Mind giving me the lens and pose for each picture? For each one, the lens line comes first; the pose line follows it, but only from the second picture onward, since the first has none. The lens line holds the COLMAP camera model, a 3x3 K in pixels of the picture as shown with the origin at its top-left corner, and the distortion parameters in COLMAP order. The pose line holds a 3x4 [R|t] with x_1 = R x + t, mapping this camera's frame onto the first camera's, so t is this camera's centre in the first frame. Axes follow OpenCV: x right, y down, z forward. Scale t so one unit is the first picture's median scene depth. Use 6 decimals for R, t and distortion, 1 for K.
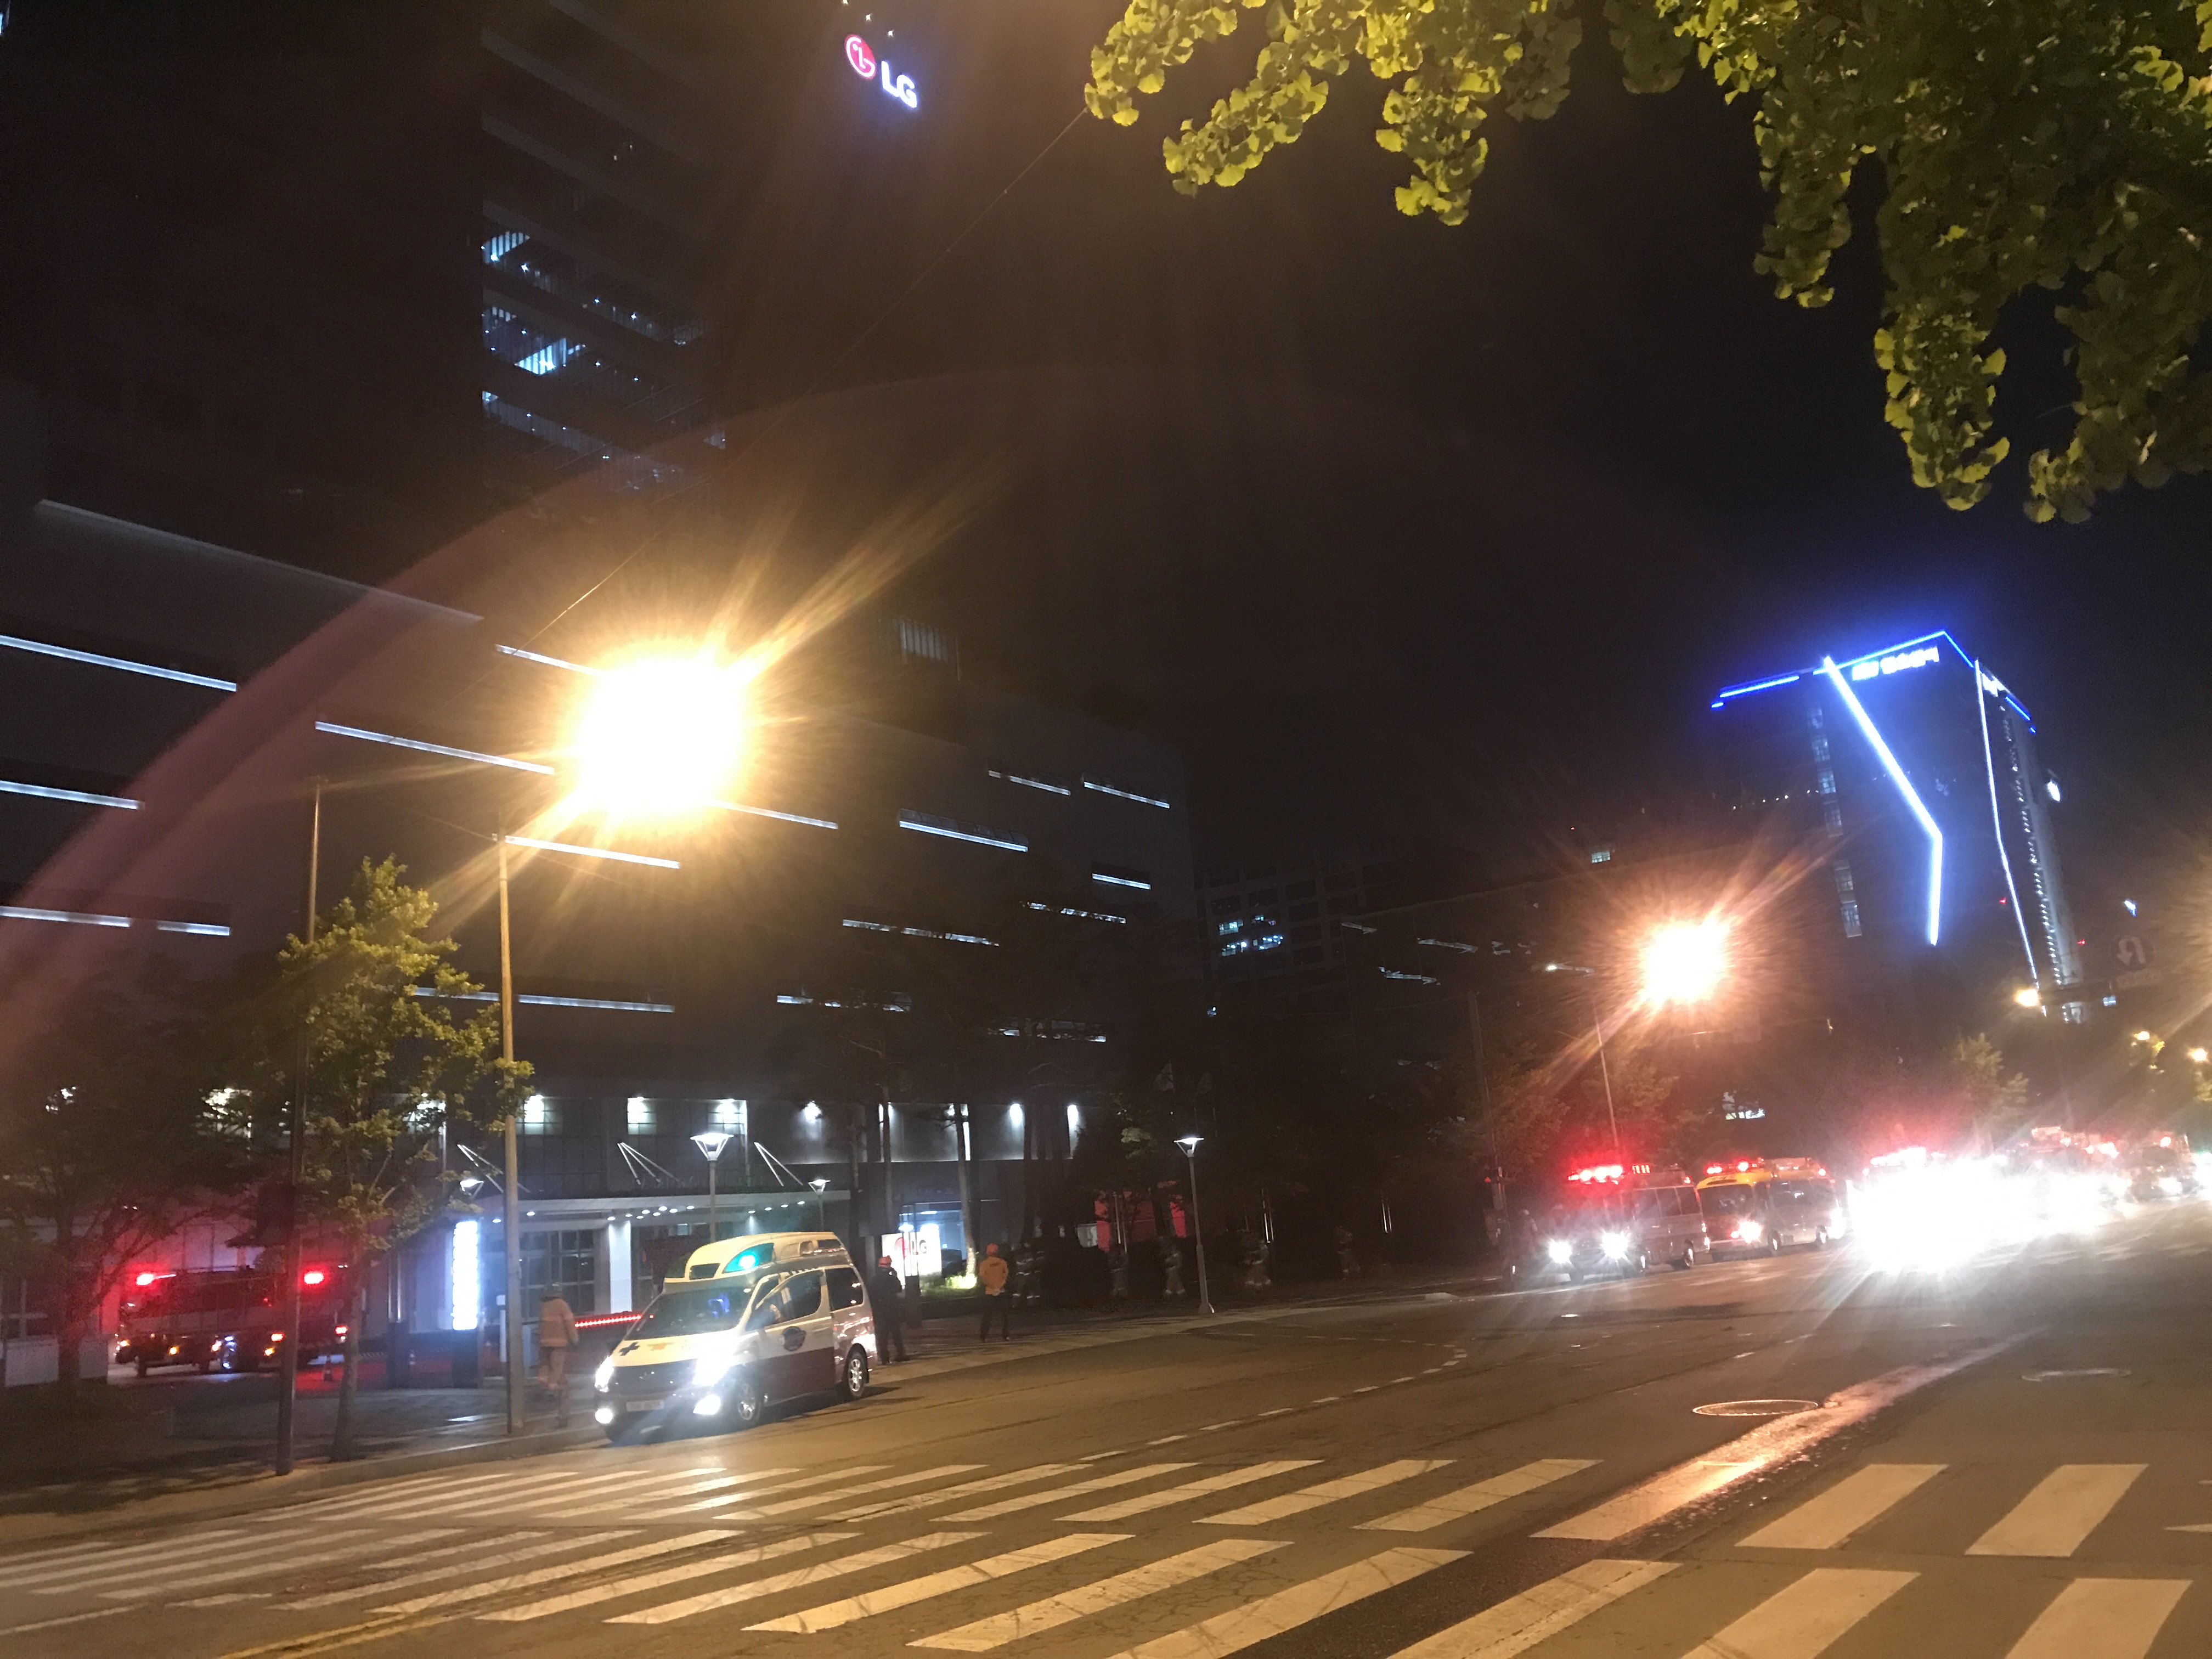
lens RADIAL K [[1793.1, 0, 1084.7], [0, 1793.1, 812.4], [0, 0, 1]] dist [0.035201, -0.025281]
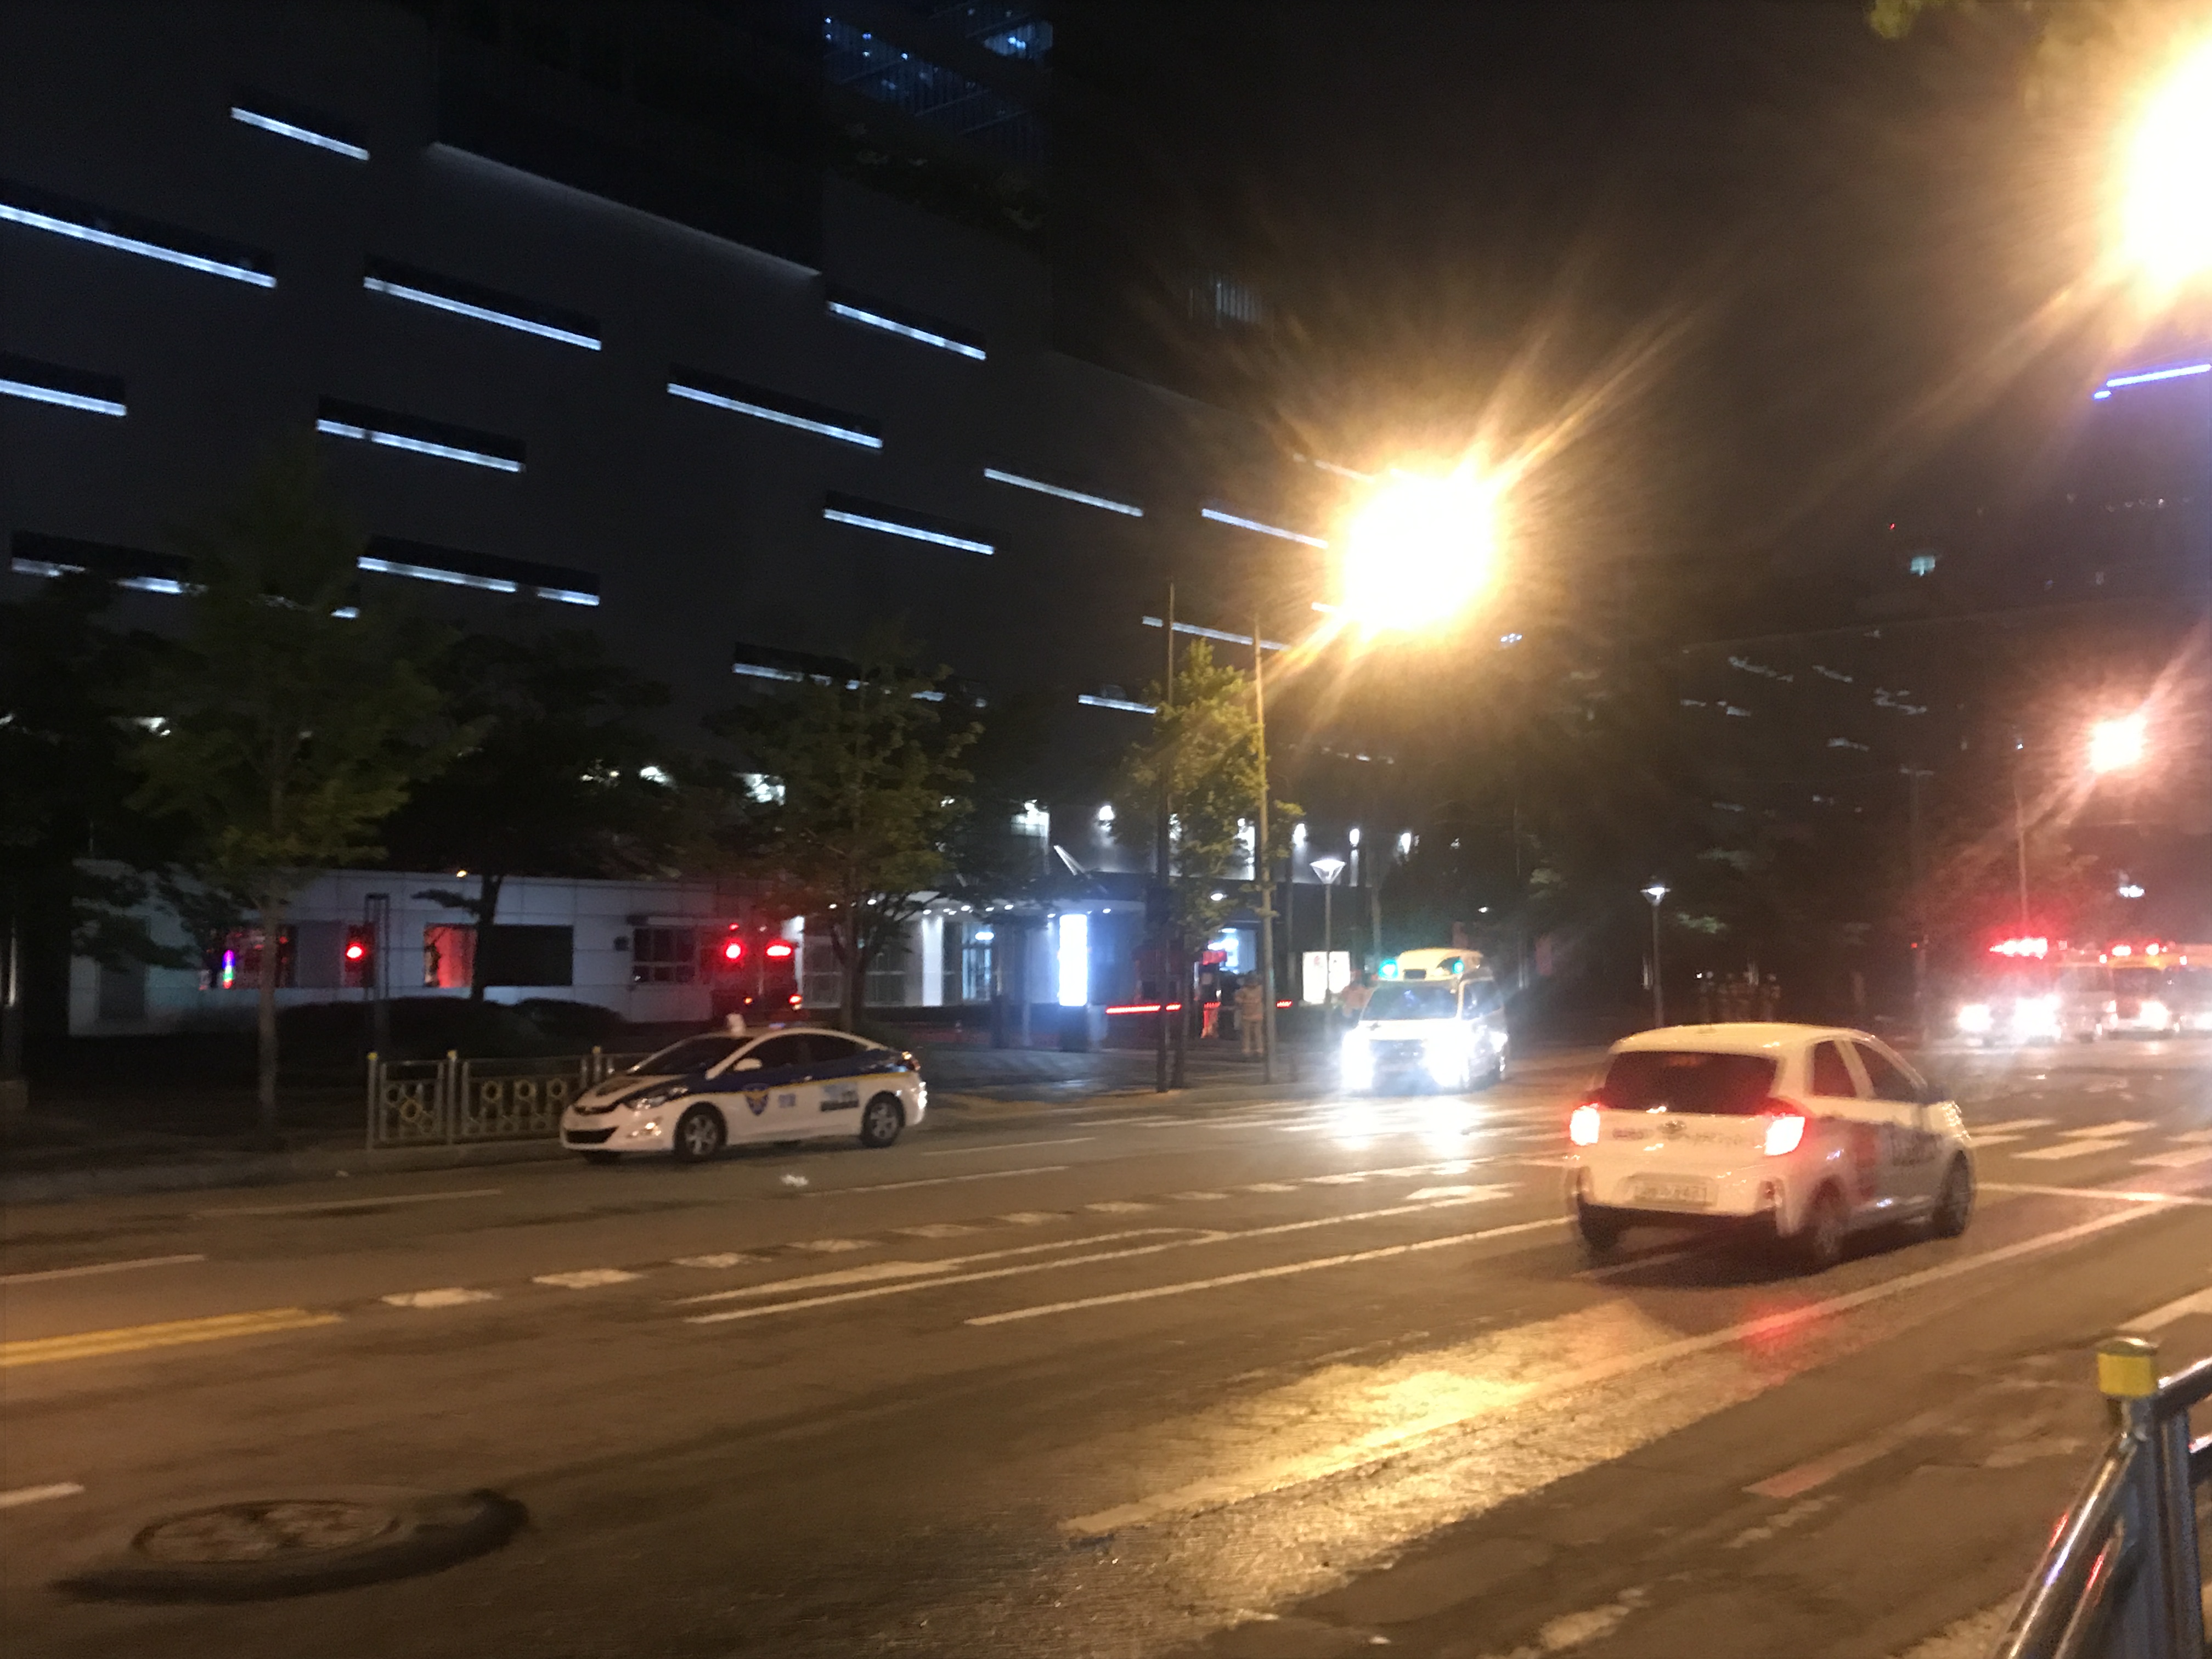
lens RADIAL K [[2192.9, 0, 1089.8], [0, 2192.9, 839.0], [0, 0, 1]] dist [0.023932, 0.000000]
pose [[0.995750, 0.072792, -0.056425, -0.354232], [-0.061800, 0.982328, 0.176673, -0.096277], [0.068289, -0.172435, 0.982651, -0.512364]]
